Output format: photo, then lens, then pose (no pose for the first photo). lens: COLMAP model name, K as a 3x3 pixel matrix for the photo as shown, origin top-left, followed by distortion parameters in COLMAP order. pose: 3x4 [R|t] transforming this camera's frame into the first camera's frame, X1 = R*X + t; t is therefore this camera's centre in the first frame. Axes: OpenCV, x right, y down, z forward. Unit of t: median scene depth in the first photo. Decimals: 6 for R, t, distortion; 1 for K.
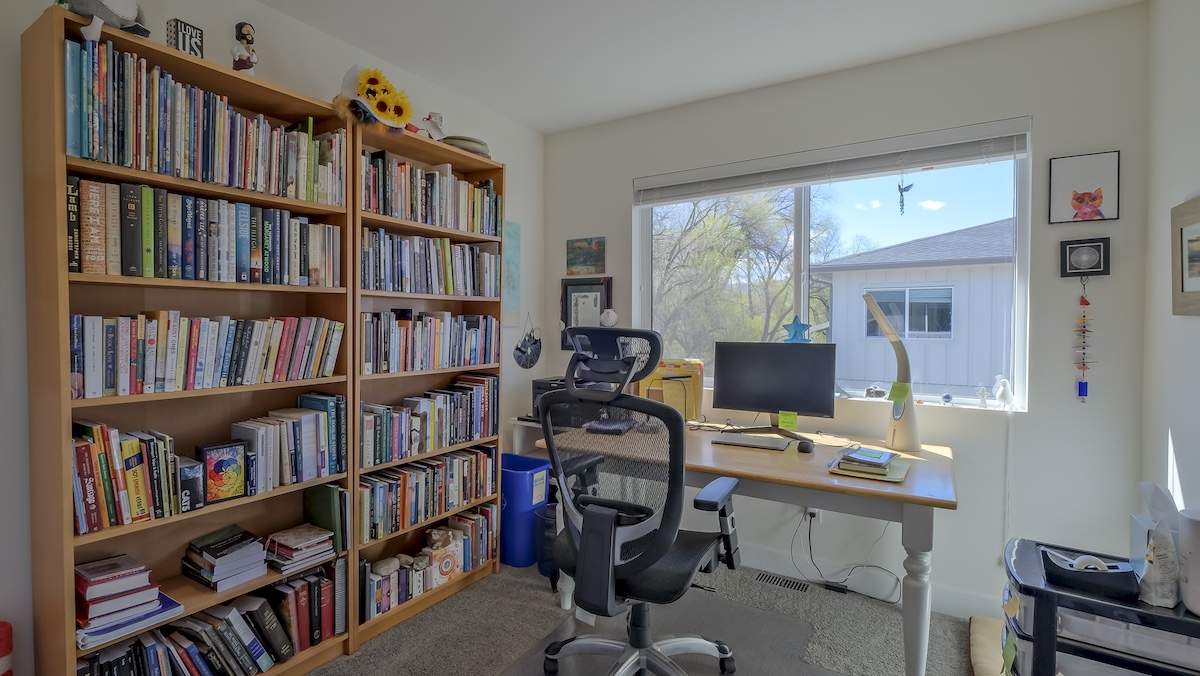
lens RADIAL K [[550.7, 0, 598.0], [0, 550.7, 330.1], [0, 0, 1]] dist [-0.005515, 0.000715]
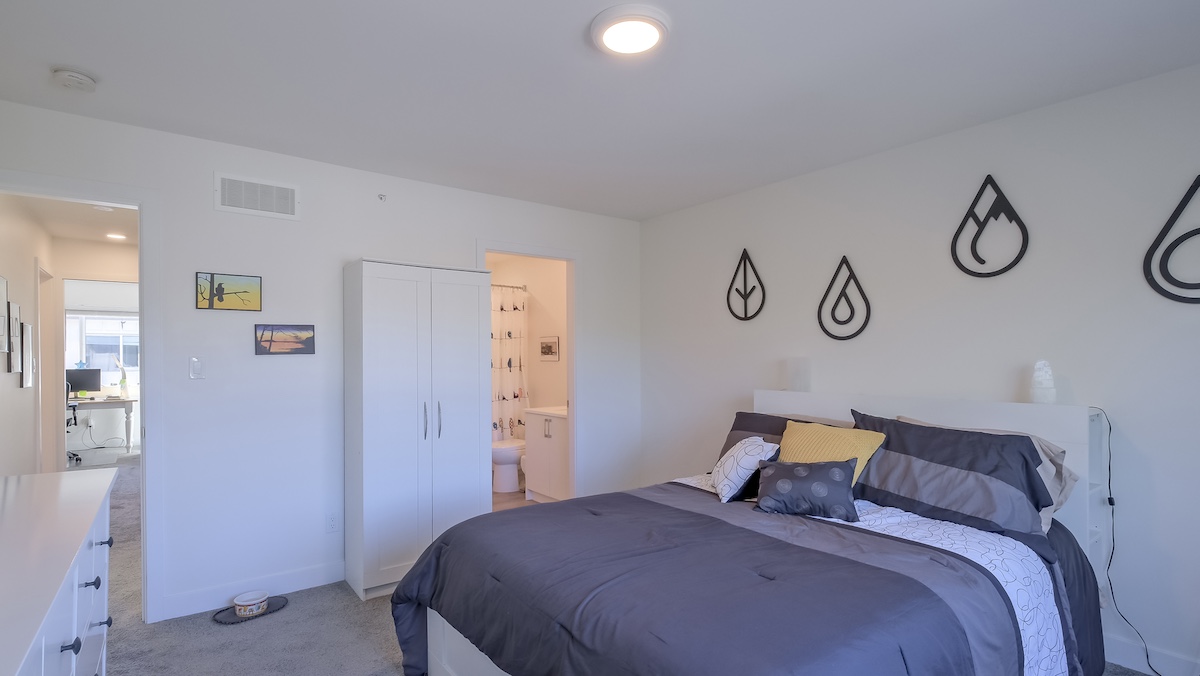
lens RADIAL K [[550.7, 0, 606.1], [0, 550.7, 347.3], [0, 0, 1]] dist [-0.005515, 0.000715]
pose [[0.325654, 0.000194, 0.945489, -2.326553], [0.023732, 0.999683, -0.008380, -0.023777], [-0.945191, 0.025167, 0.325546, -4.056786]]
